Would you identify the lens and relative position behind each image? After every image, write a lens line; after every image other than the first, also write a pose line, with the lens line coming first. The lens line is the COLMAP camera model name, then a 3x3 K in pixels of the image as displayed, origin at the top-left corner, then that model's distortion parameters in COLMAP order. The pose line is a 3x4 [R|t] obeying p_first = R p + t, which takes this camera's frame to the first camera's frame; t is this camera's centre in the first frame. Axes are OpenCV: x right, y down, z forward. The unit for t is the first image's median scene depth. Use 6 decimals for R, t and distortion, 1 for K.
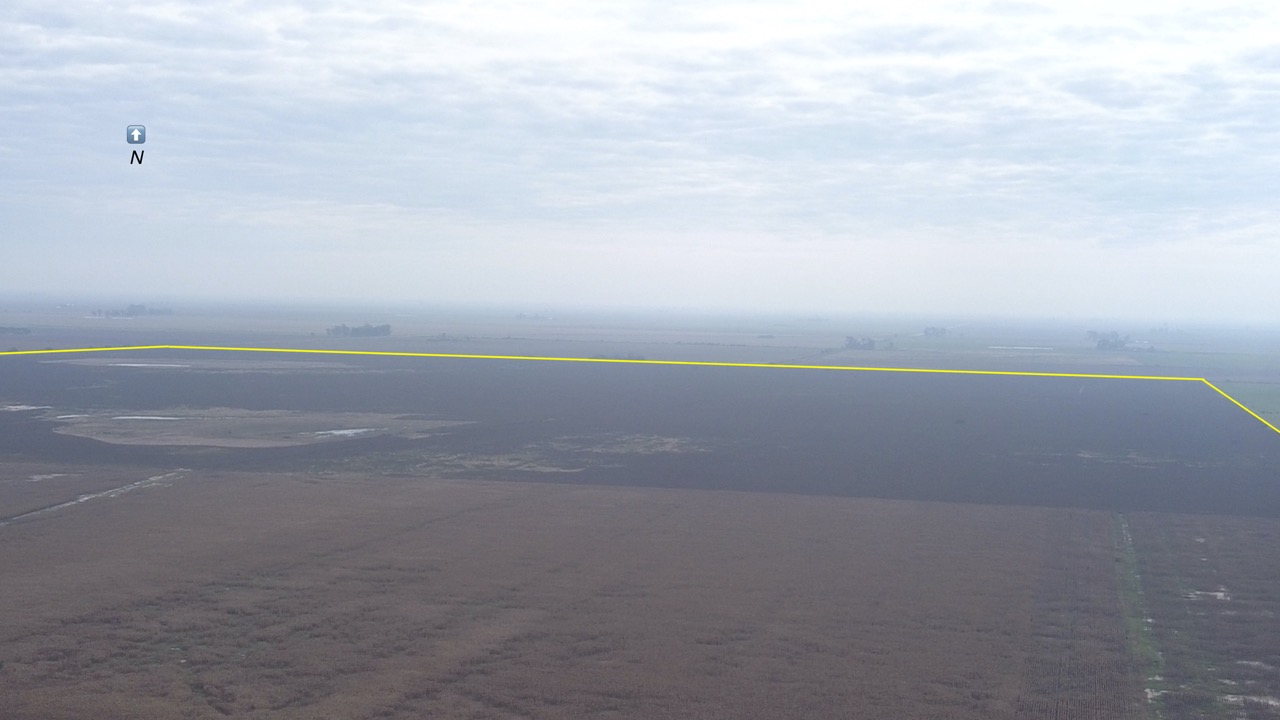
lens RADIAL K [[877.7, 0, 624.7], [0, 877.7, 356.1], [0, 0, 1]] dist [0.000202, -0.063785]
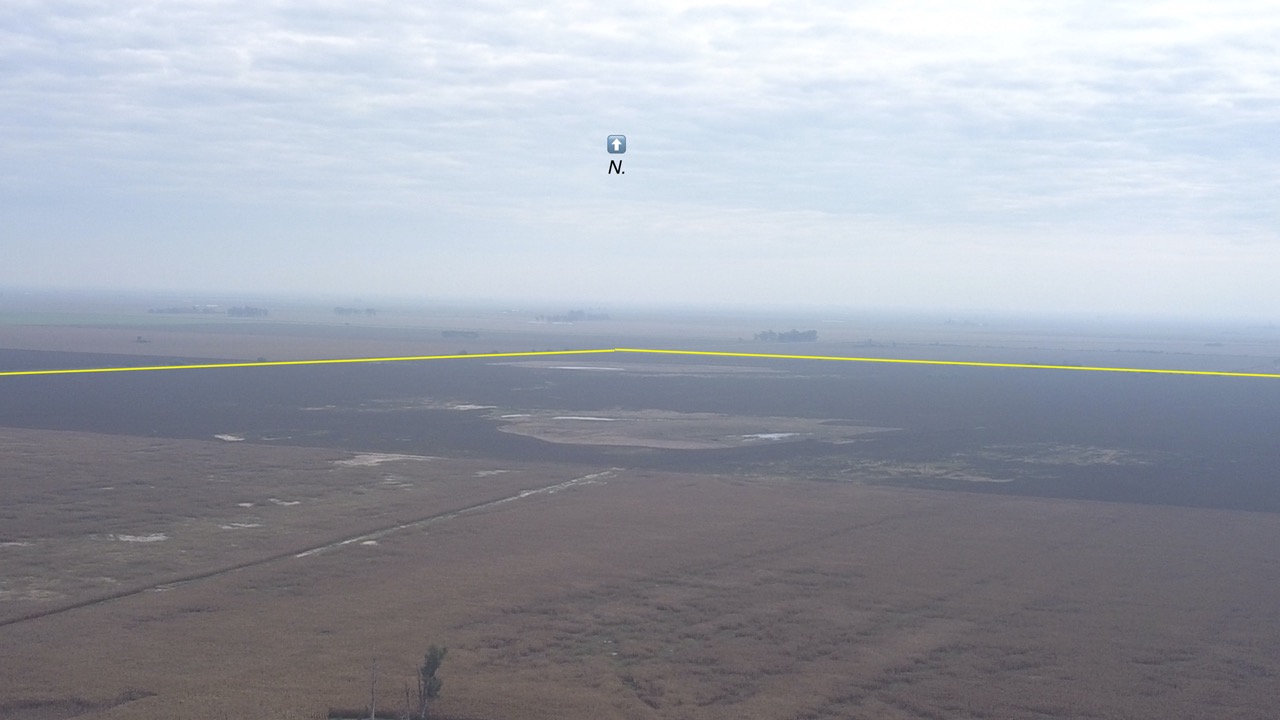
lens RADIAL K [[877.7, 0, 624.7], [0, 877.7, 356.1], [0, 0, 1]] dist [0.000202, -0.063785]
pose [[0.986527, 0.008624, -0.163374, -0.320726], [-0.008800, 0.999961, -0.000359, -0.003903], [0.163364, 0.001791, 0.986564, -0.029941]]
